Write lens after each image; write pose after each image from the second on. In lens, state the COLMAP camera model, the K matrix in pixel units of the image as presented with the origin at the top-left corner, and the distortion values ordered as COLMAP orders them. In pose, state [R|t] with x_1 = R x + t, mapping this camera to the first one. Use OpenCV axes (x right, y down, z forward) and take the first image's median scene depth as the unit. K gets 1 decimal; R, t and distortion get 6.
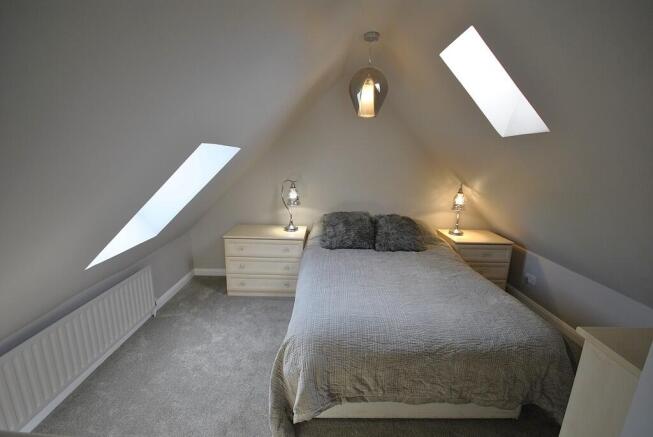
lens RADIAL K [[287.7, 0, 328.2], [0, 287.7, 220.1], [0, 0, 1]] dist [-0.005399, -0.000506]
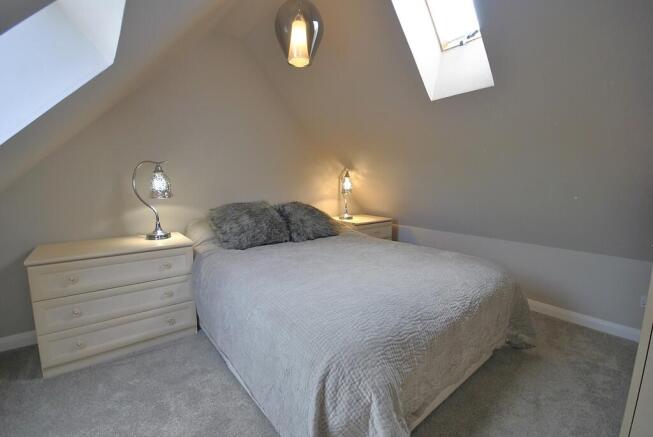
lens RADIAL K [[287.7, 0, 328.2], [0, 287.7, 220.1], [0, 0, 1]] dist [-0.005399, -0.000506]
pose [[0.779247, -0.103747, 0.618070, -0.245022], [0.149341, 0.988533, -0.022353, 0.071415], [-0.608663, 0.109721, 0.785805, 0.268987]]
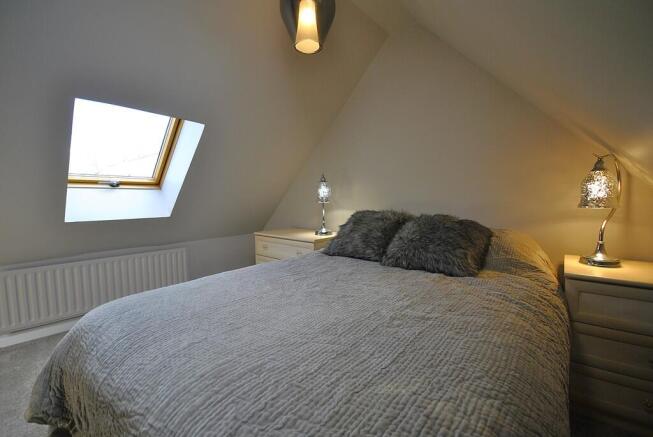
lens RADIAL K [[287.7, 0, 328.2], [0, 287.7, 220.1], [0, 0, 1]] dist [-0.005399, -0.000506]
pose [[0.759807, 0.023628, -0.649719, 0.452629], [-0.113535, 0.988806, -0.096814, 0.078757], [0.640158, 0.147326, 0.753984, 0.407017]]
